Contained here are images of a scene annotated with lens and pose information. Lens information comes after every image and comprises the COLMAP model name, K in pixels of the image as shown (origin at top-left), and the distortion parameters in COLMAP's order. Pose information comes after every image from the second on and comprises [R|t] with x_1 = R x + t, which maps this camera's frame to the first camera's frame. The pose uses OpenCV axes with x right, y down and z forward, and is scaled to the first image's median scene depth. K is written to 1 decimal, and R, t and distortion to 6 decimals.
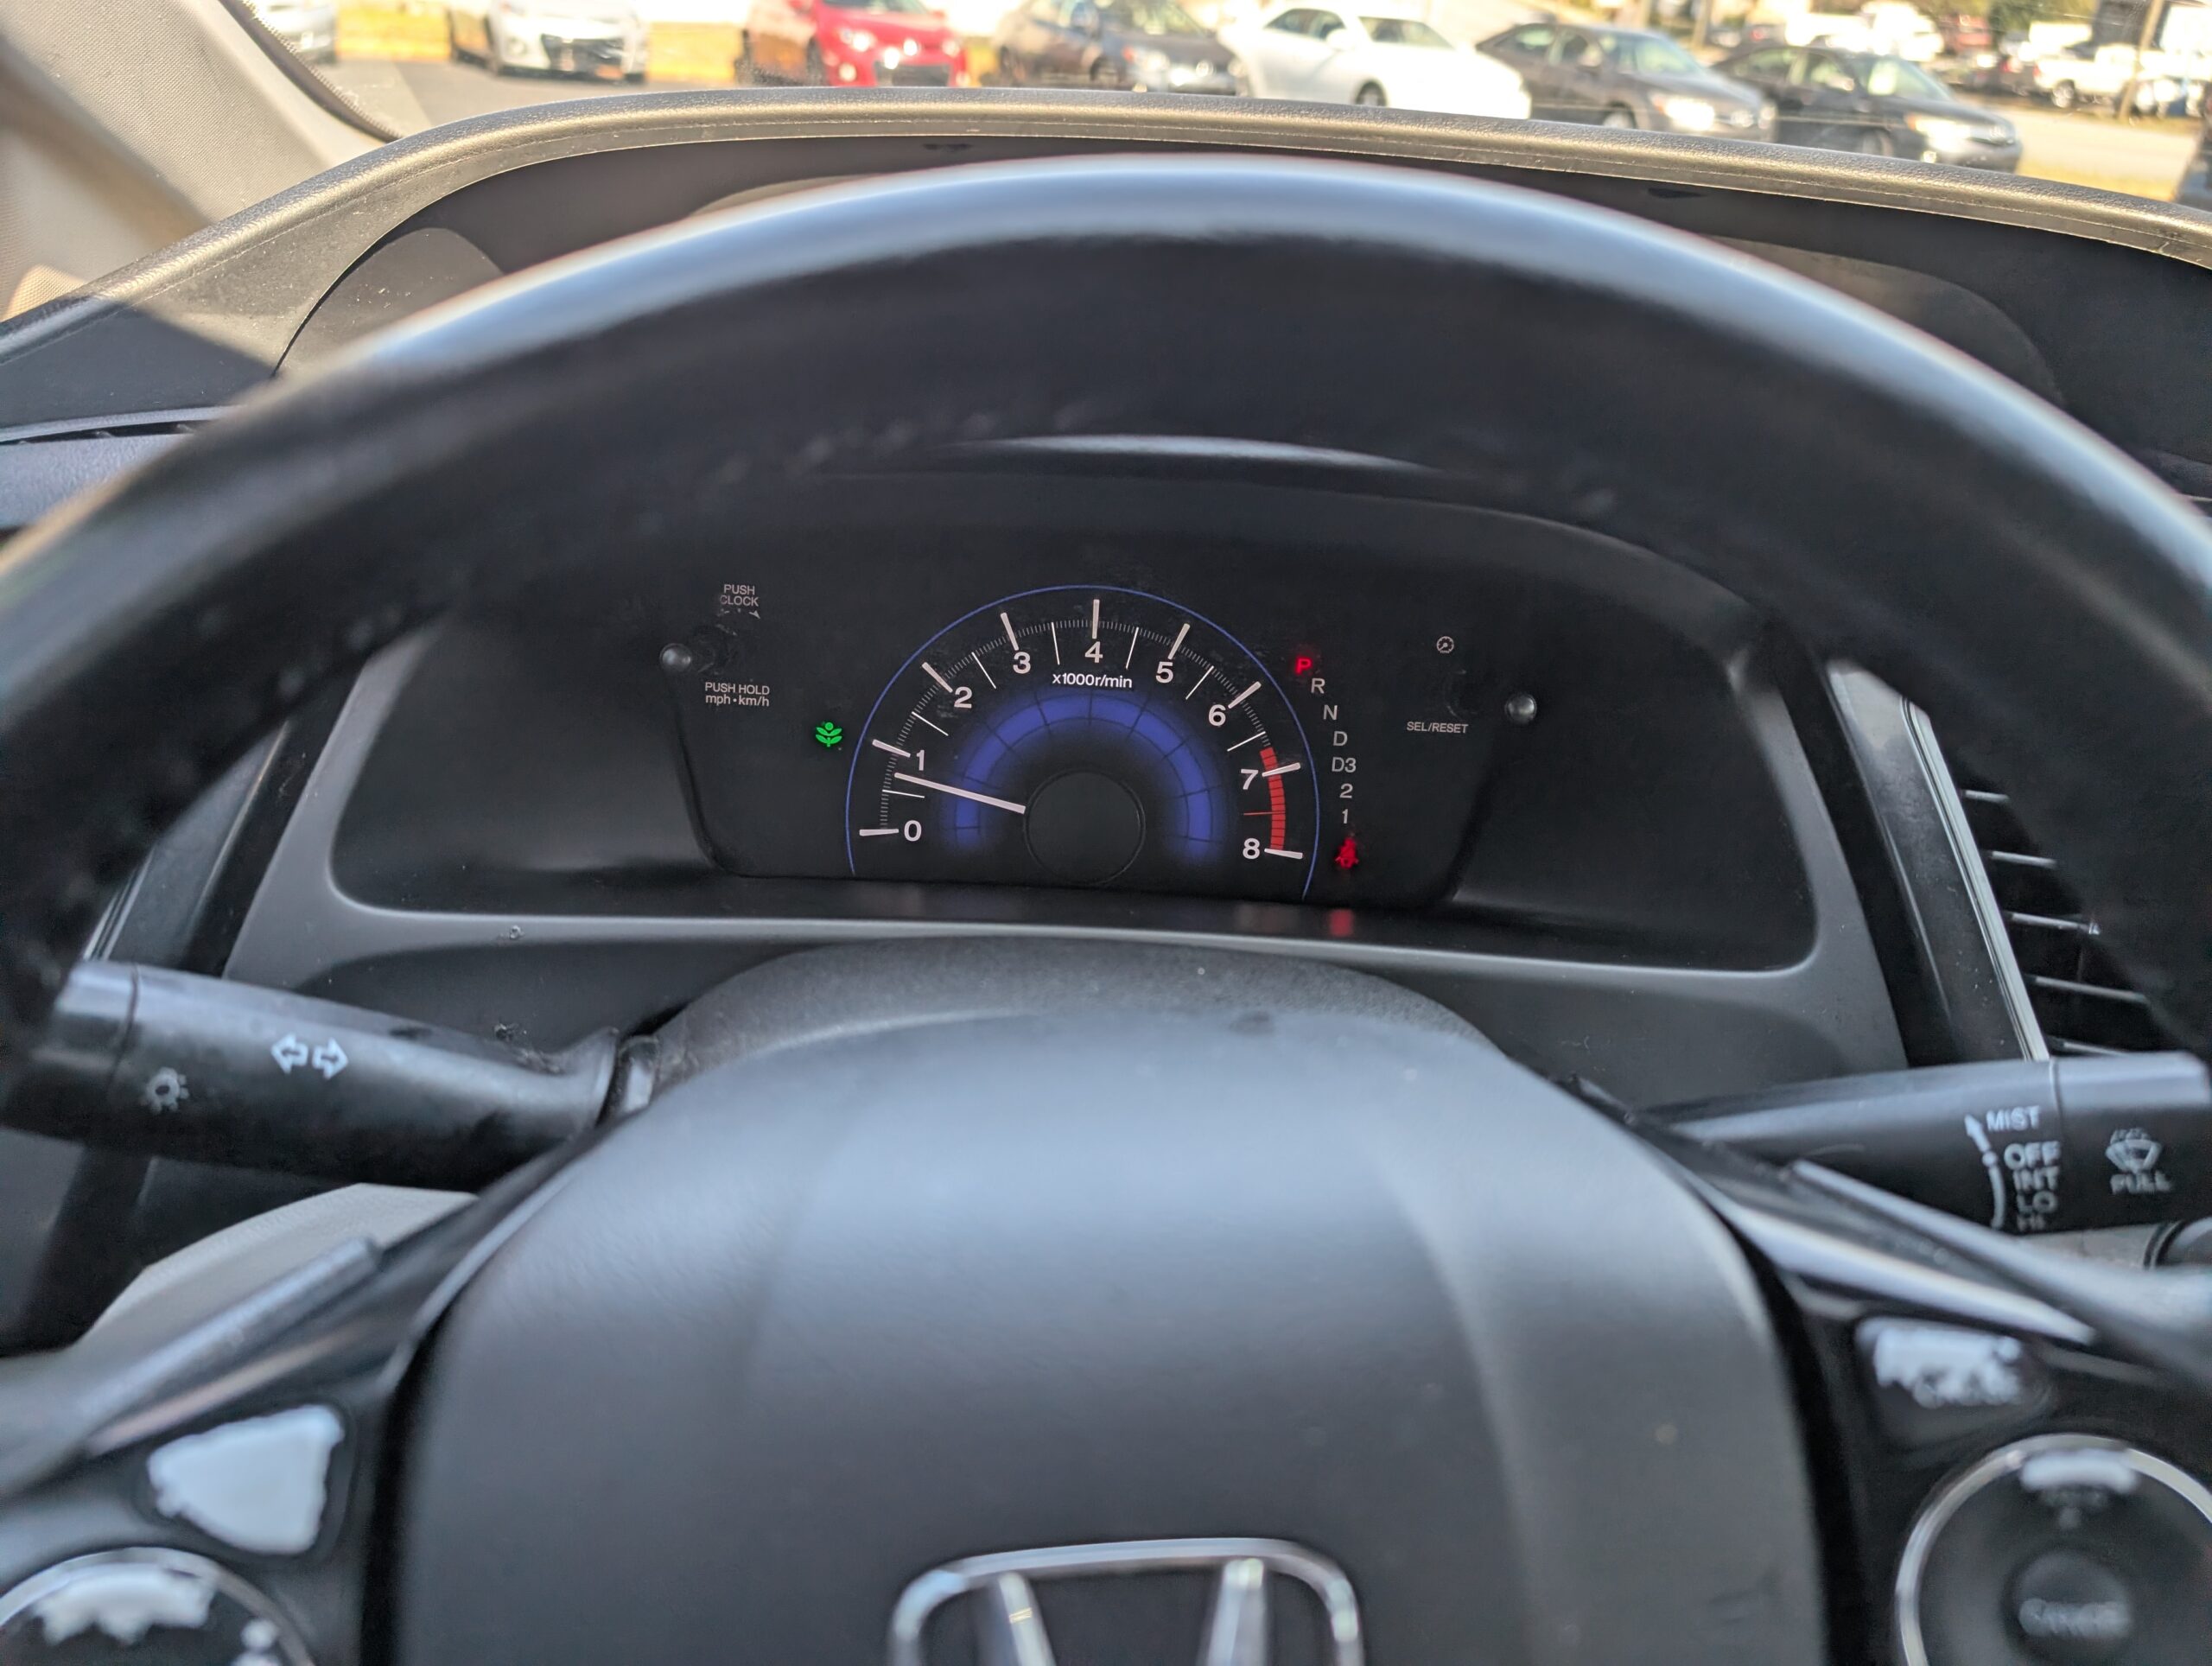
lens RADIAL K [[1595.5, 0, 1102.5], [0, 1595.5, 824.8], [0, 0, 1]] dist [0.010622, -0.007208]
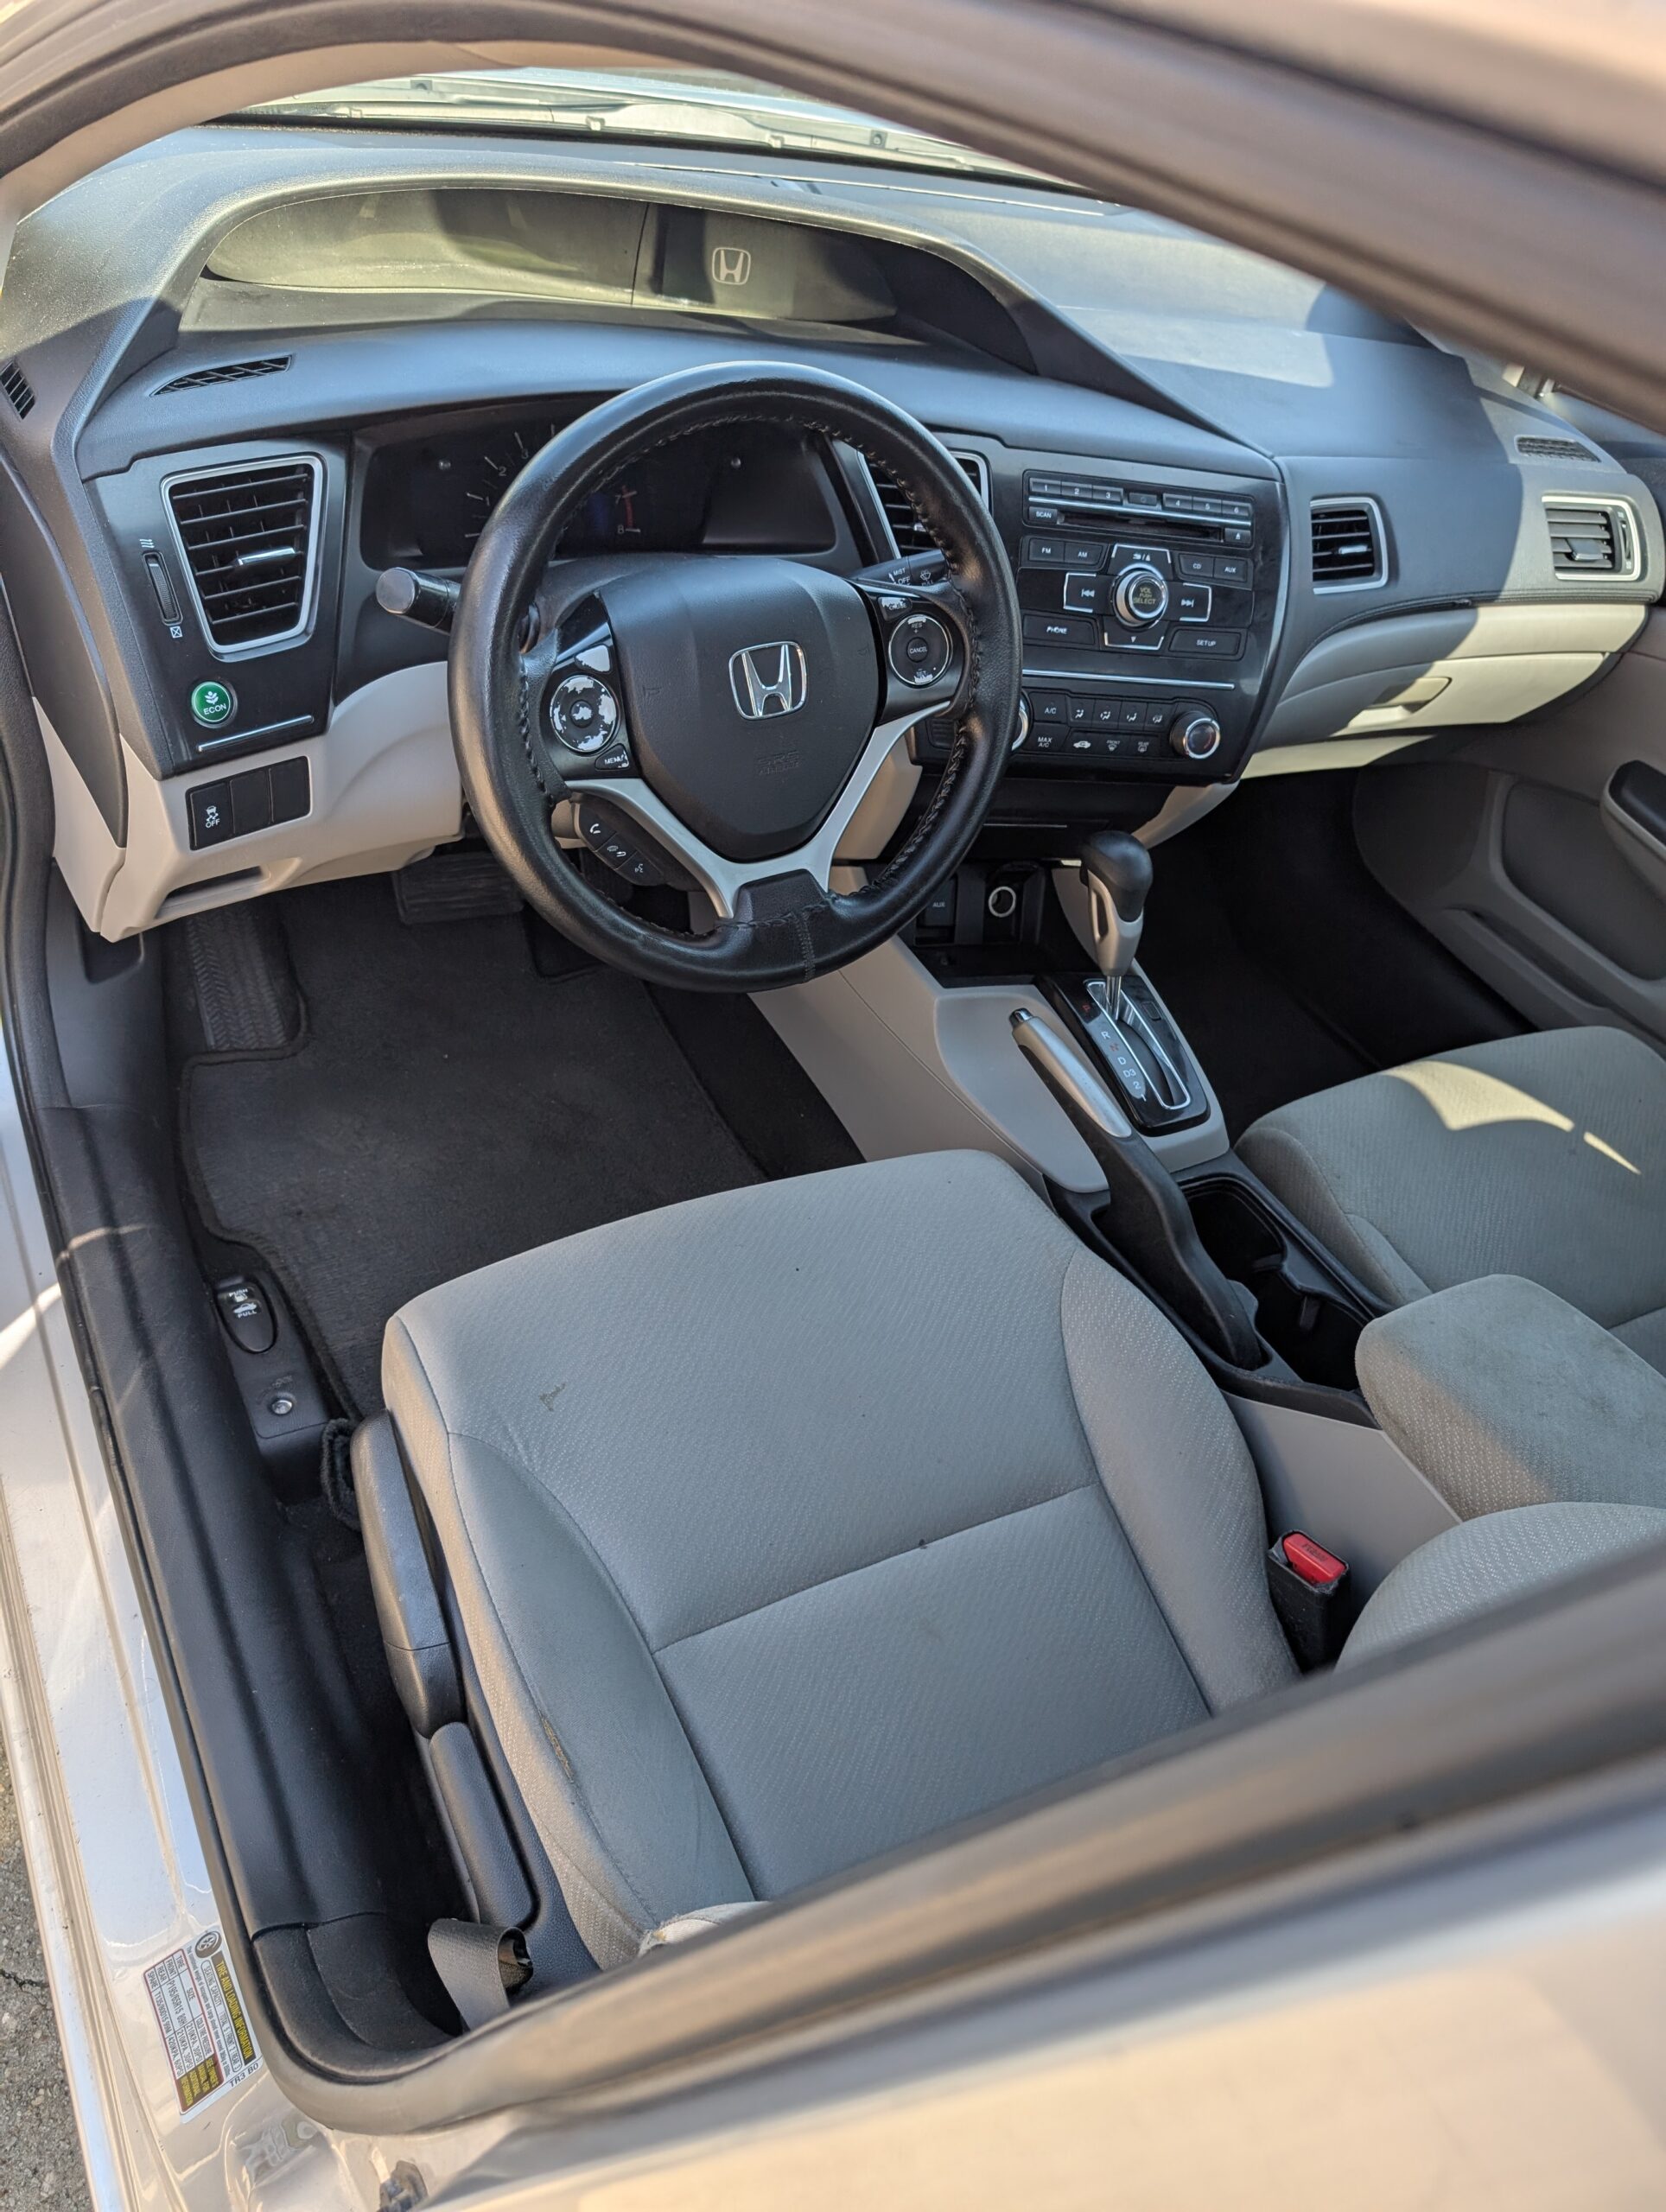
lens RADIAL K [[1595.5, 0, 825.8], [0, 1595.5, 1091.5], [0, 0, 1]] dist [0.010622, -0.007208]
pose [[0.875614, -0.231887, 0.423707, -2.134583], [0.086700, 0.938430, 0.334414, 0.079319], [-0.475166, -0.256082, 0.841807, -3.508427]]
